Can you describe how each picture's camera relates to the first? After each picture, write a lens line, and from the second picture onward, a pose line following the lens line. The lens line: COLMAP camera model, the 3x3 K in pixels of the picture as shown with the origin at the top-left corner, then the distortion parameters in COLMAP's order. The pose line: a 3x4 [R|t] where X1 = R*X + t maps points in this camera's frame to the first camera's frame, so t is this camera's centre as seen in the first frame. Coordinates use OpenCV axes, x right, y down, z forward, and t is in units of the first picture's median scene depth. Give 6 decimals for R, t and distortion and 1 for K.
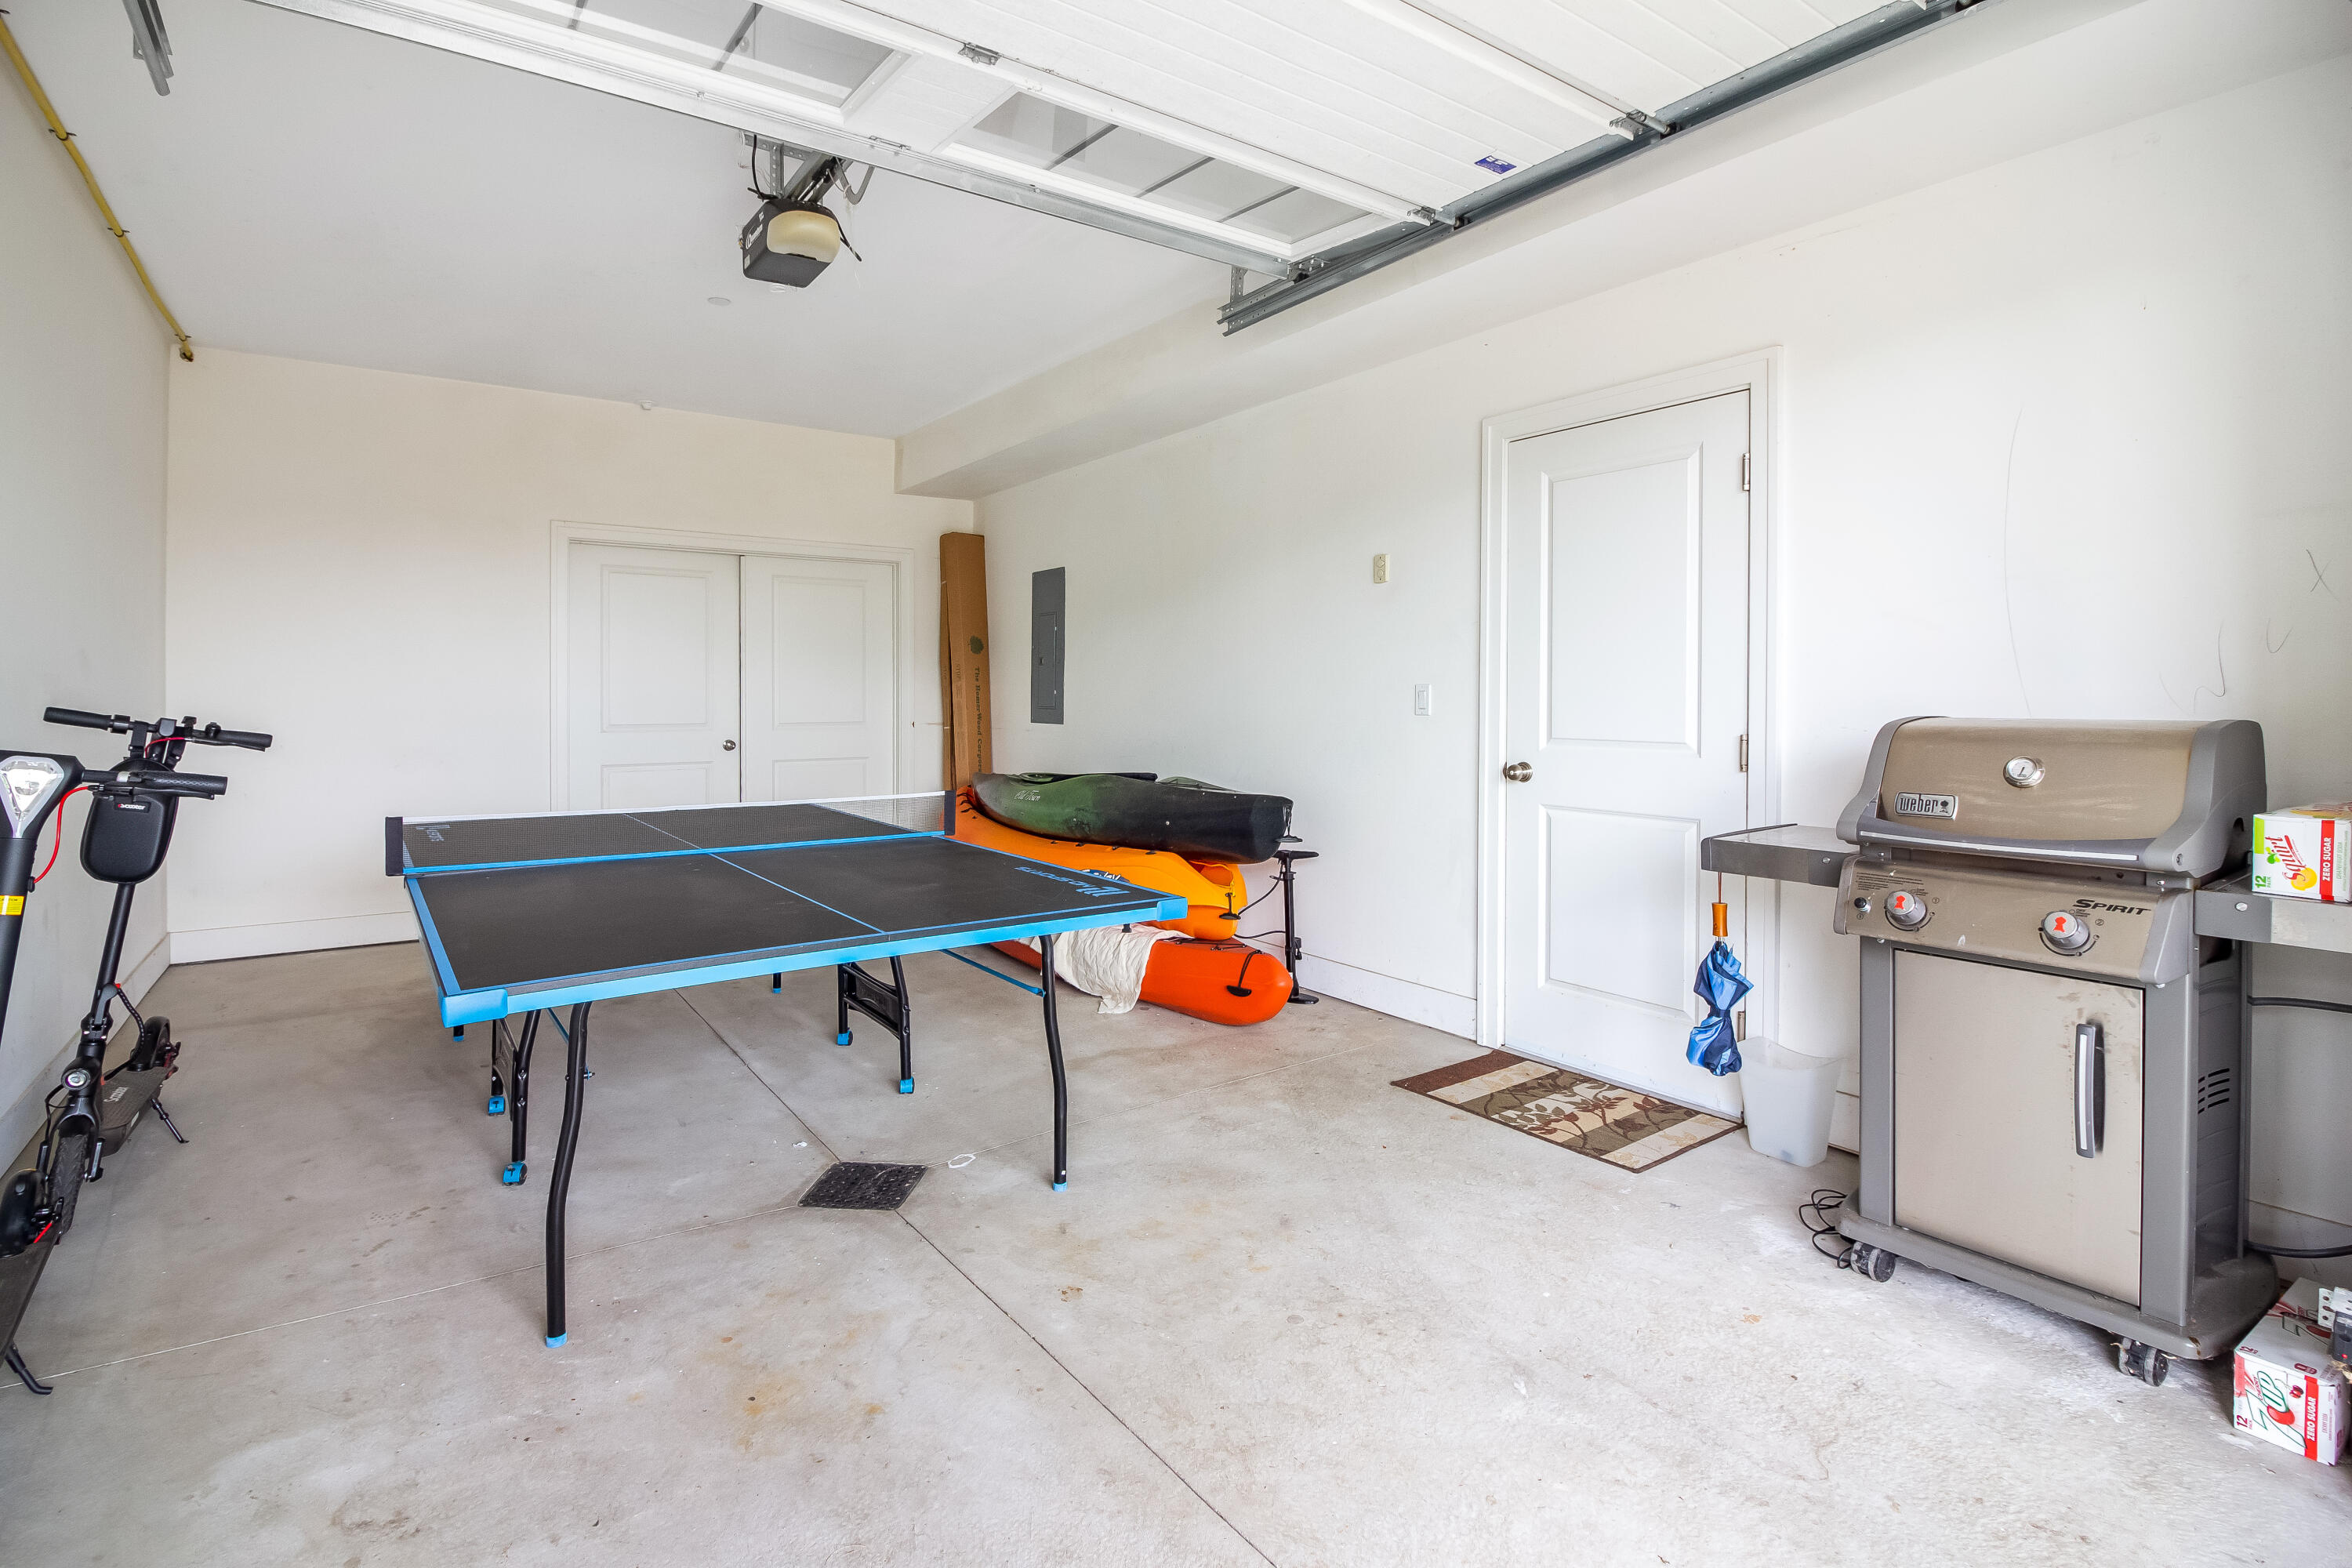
lens RADIAL K [[1129.8, 0, 1177.1], [0, 1129.8, 691.6], [0, 0, 1]] dist [0.000071, -0.014625]
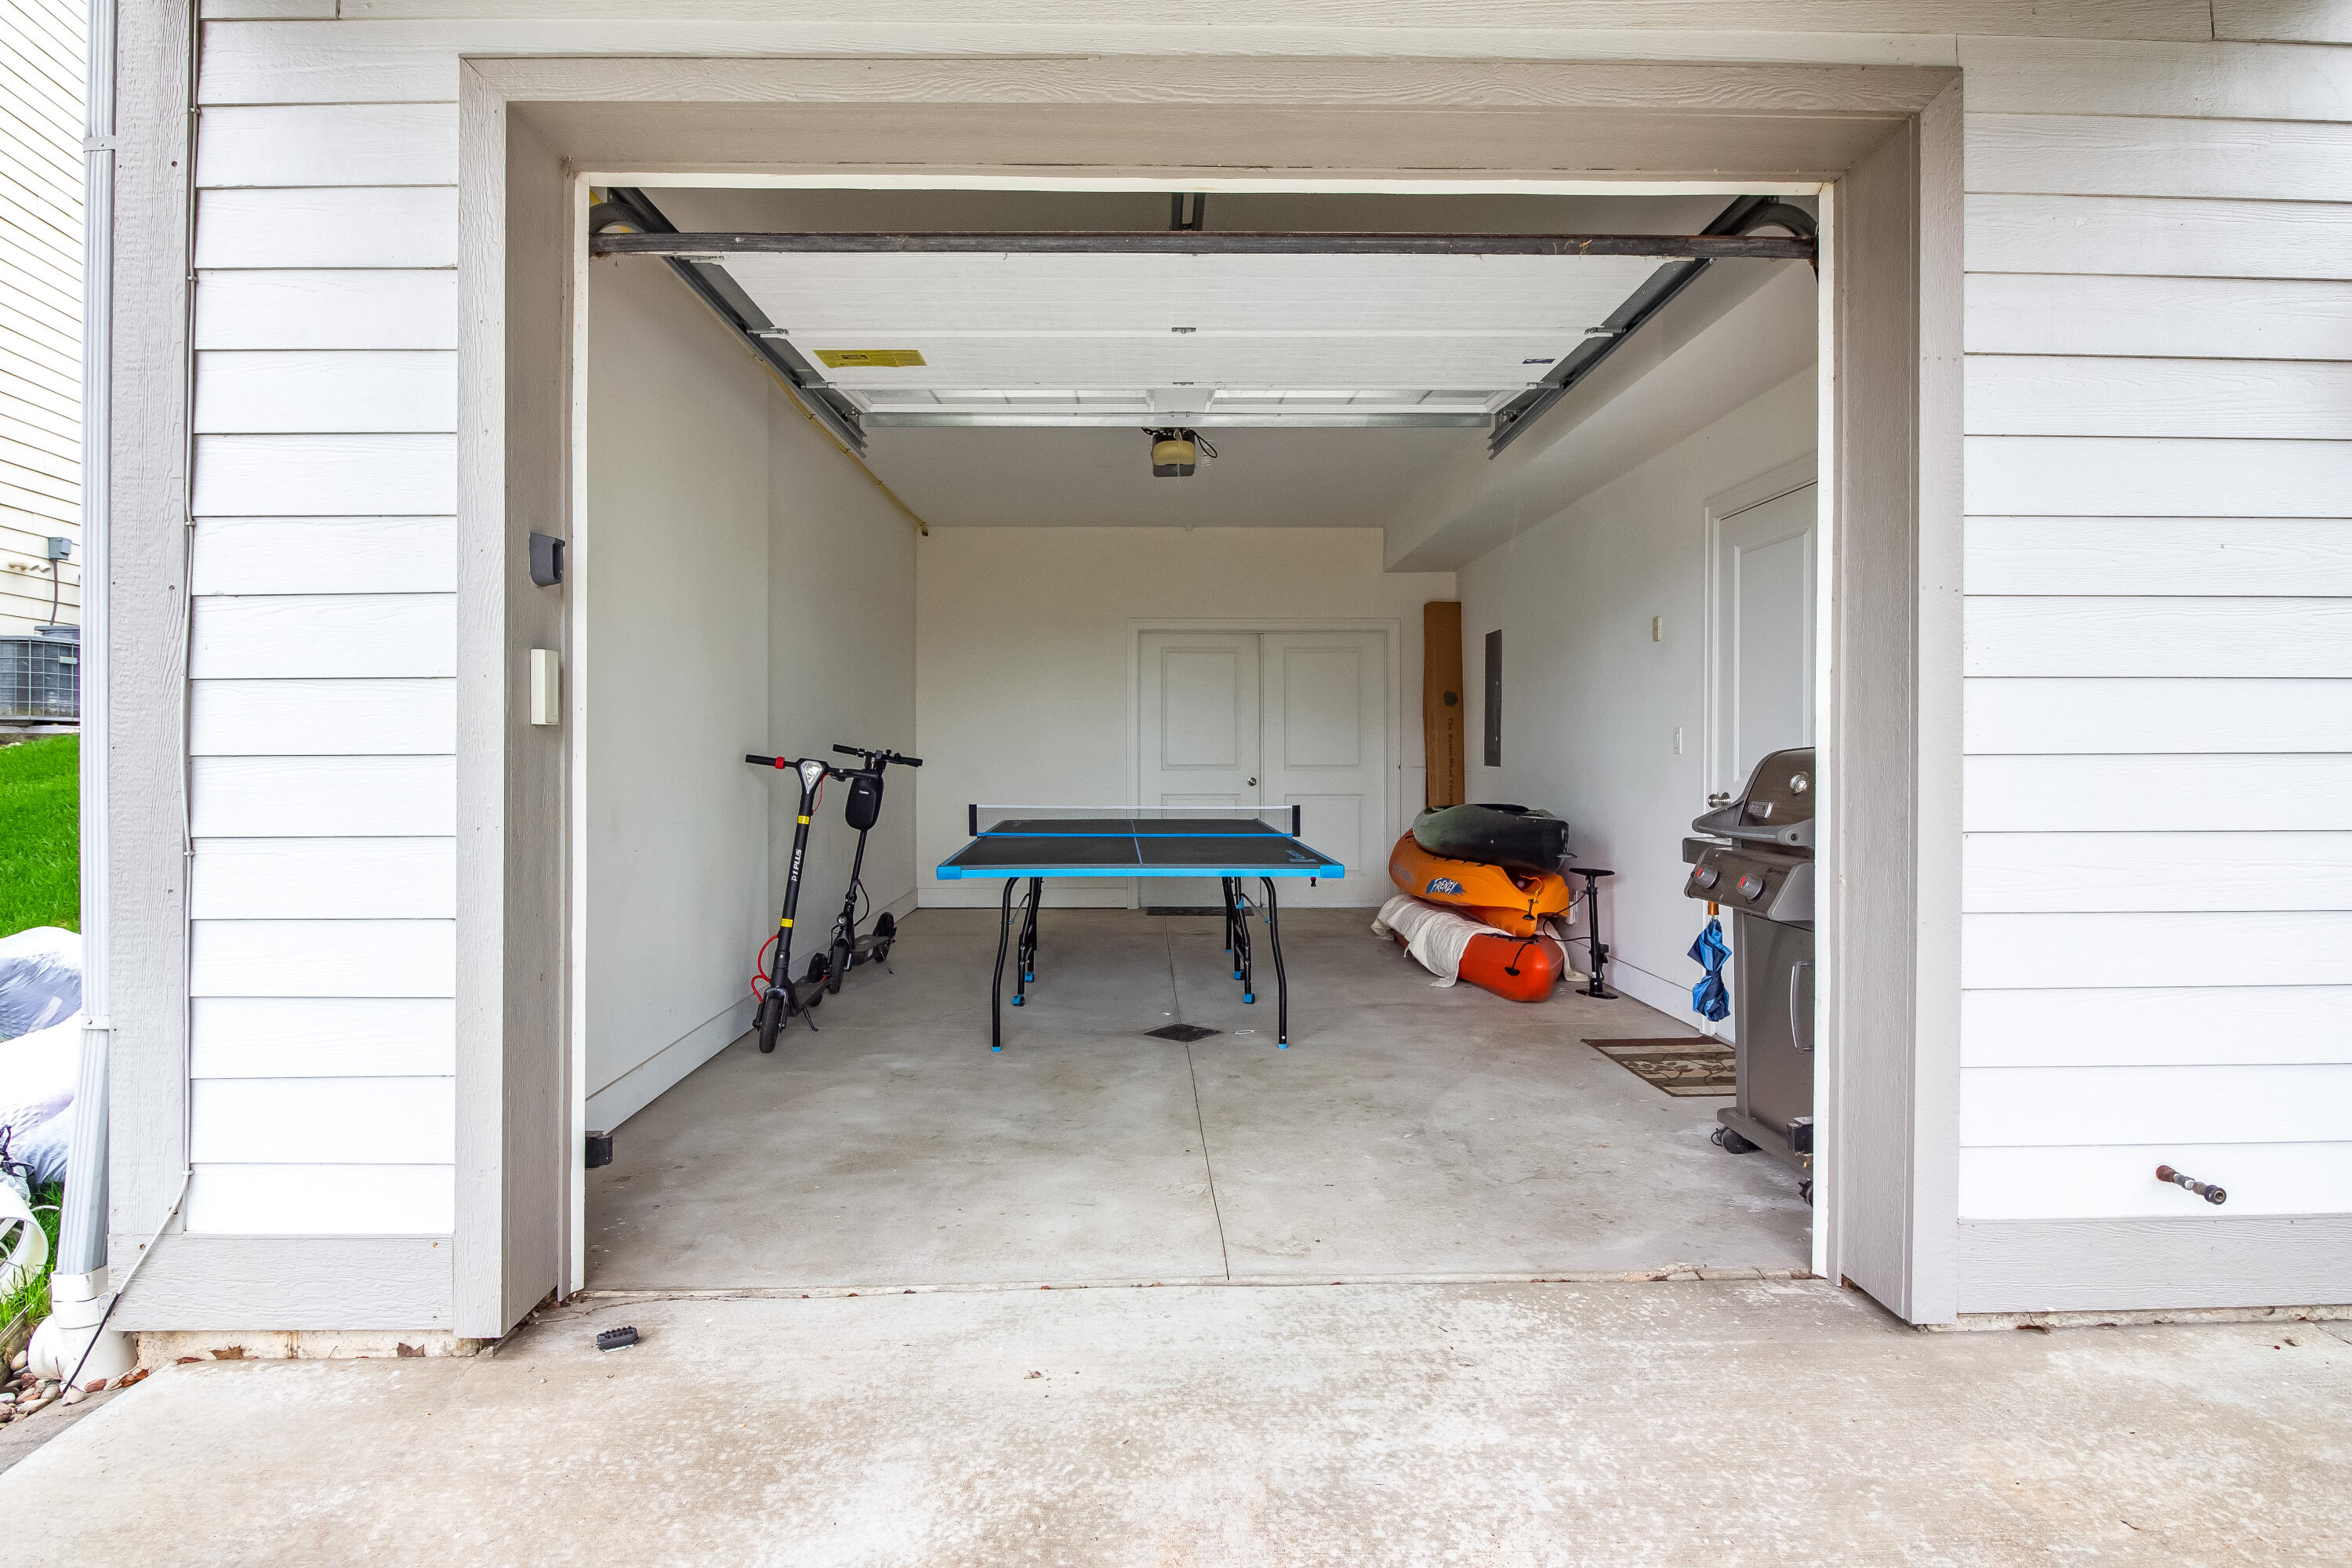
lens RADIAL K [[1246.0, 0, 1153.0], [0, 1246.0, 740.8], [0, 0, 1]] dist [0.001599, -0.000579]
pose [[0.823310, -0.005094, -0.567570, 0.477078], [0.002928, 0.999985, -0.004728, 0.011221], [0.567585, 0.002231, 0.823312, -0.350238]]
